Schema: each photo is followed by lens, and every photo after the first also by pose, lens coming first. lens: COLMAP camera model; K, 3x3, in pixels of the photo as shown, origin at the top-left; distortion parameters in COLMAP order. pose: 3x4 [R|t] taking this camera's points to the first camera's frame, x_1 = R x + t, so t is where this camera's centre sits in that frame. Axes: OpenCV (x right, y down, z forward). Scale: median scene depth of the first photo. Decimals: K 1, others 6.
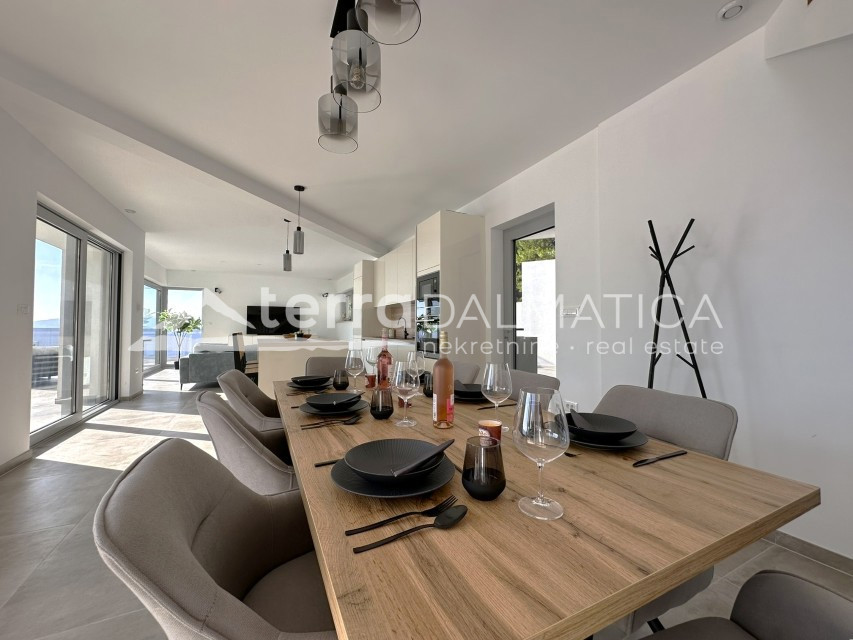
lens RADIAL K [[344.9, 0, 428.9], [0, 344.9, 322.3], [0, 0, 1]] dist [-0.000736, 0.000143]
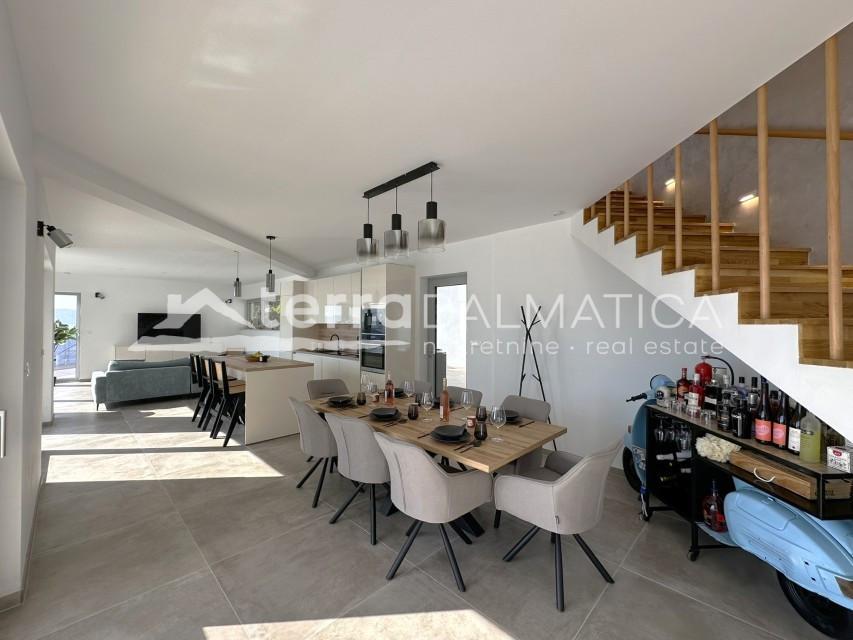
lens RADIAL K [[344.9, 0, 428.9], [0, 344.9, 322.3], [0, 0, 1]] dist [-0.000736, 0.000143]
pose [[0.946258, 0.005258, 0.323370, -0.461111], [-0.009687, 0.999880, 0.012089, -0.214632], [-0.323267, -0.014572, 0.946195, -0.642676]]
